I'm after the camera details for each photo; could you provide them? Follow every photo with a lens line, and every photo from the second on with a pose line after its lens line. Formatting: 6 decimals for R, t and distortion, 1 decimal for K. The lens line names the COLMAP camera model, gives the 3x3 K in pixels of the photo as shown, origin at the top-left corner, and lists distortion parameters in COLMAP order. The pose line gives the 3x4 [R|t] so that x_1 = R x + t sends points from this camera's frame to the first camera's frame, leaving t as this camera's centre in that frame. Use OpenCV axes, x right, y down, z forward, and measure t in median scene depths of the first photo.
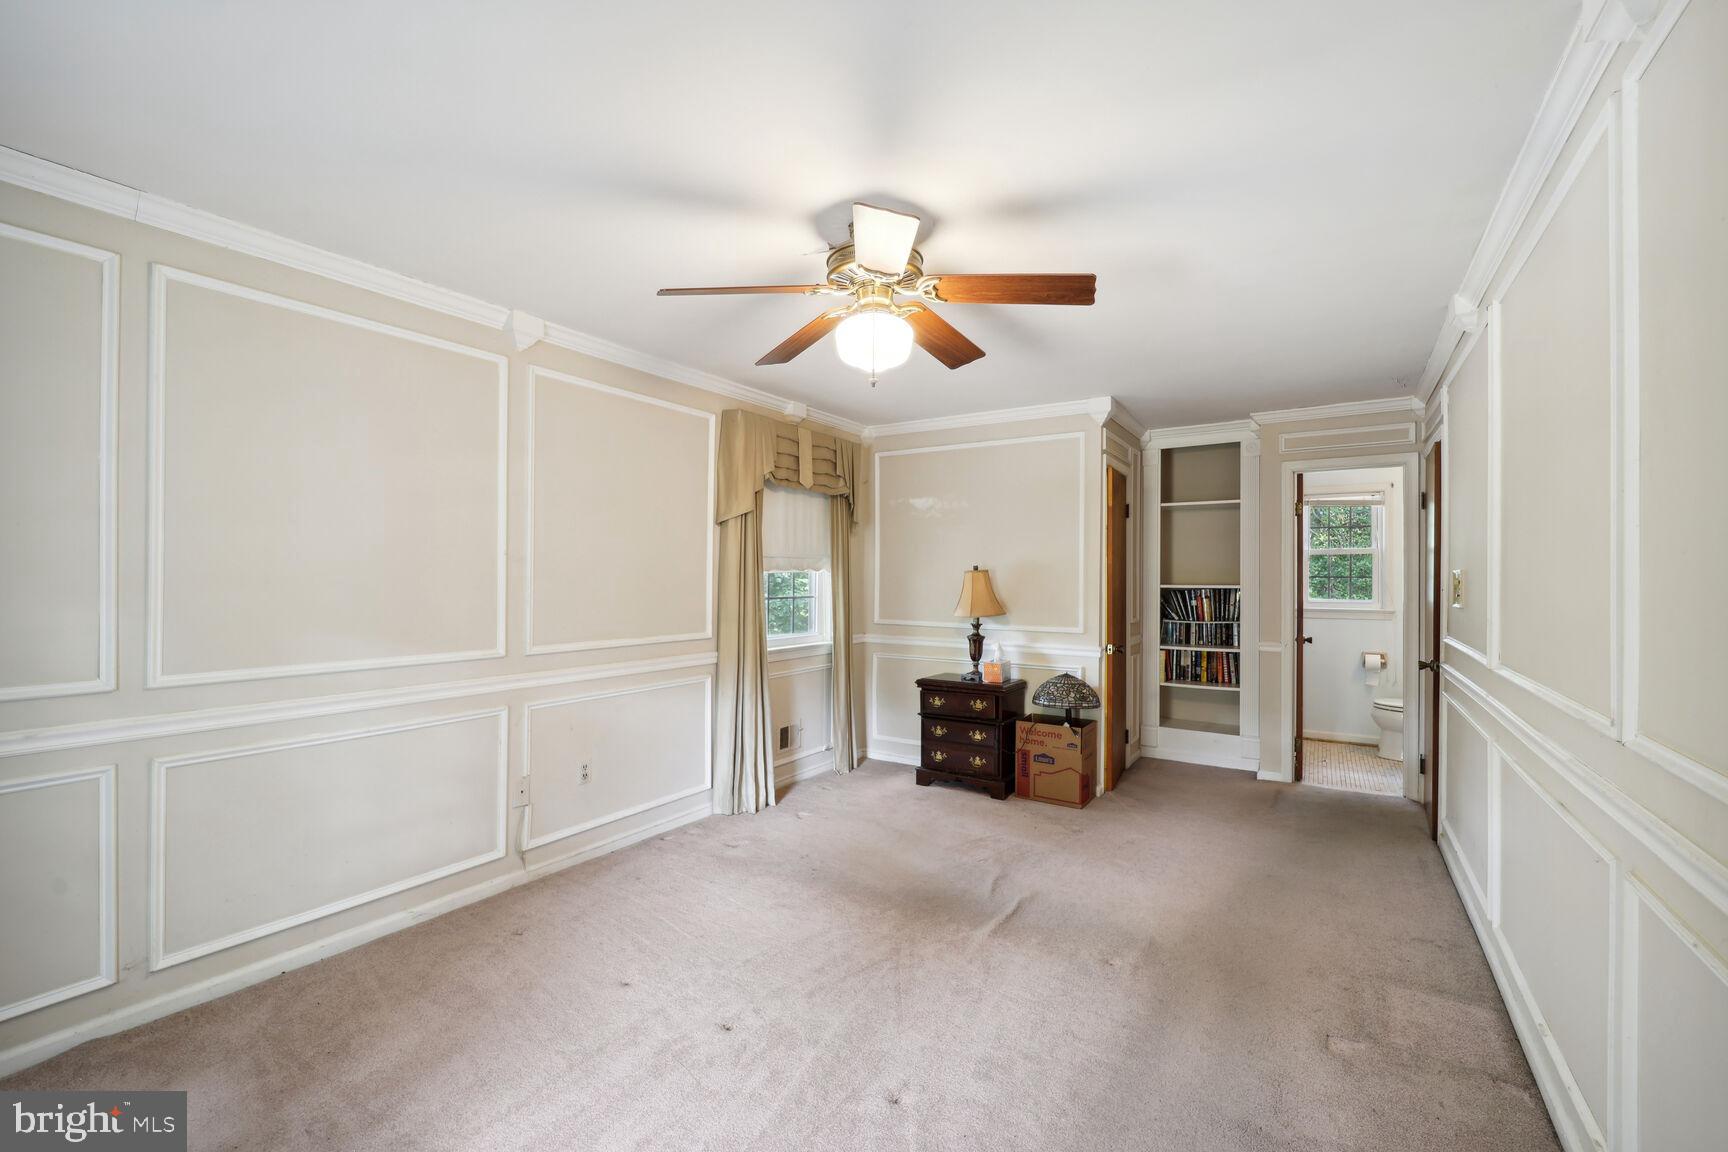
lens RADIAL K [[715.4, 0, 867.9], [0, 715.4, 584.9], [0, 0, 1]] dist [0.000451, 0.000086]
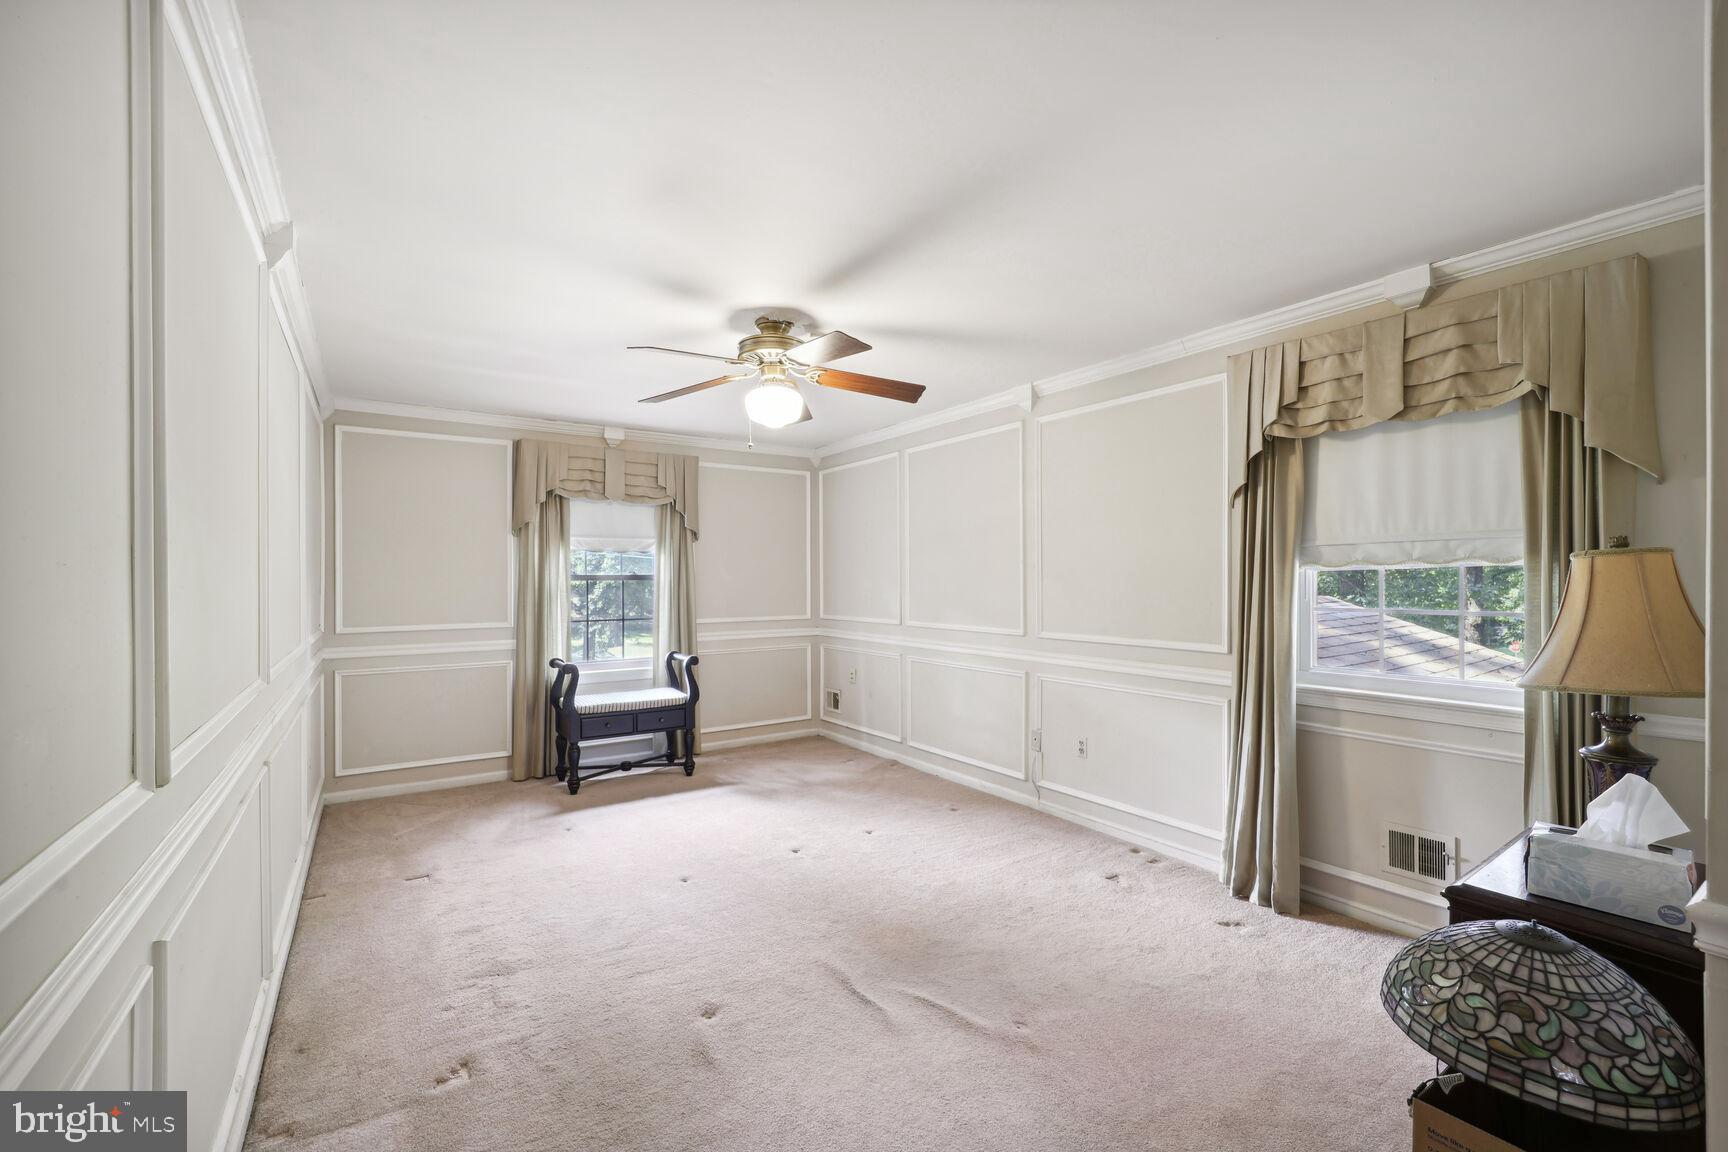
lens RADIAL K [[715.4, 0, 867.5], [0, 715.4, 574.0], [0, 0, 1]] dist [0.000451, 0.000086]
pose [[-0.366254, -0.003884, -0.930507, 0.864186], [-0.000444, 0.999992, -0.004000, -0.013724], [0.930515, -0.001052, -0.366252, 1.184711]]
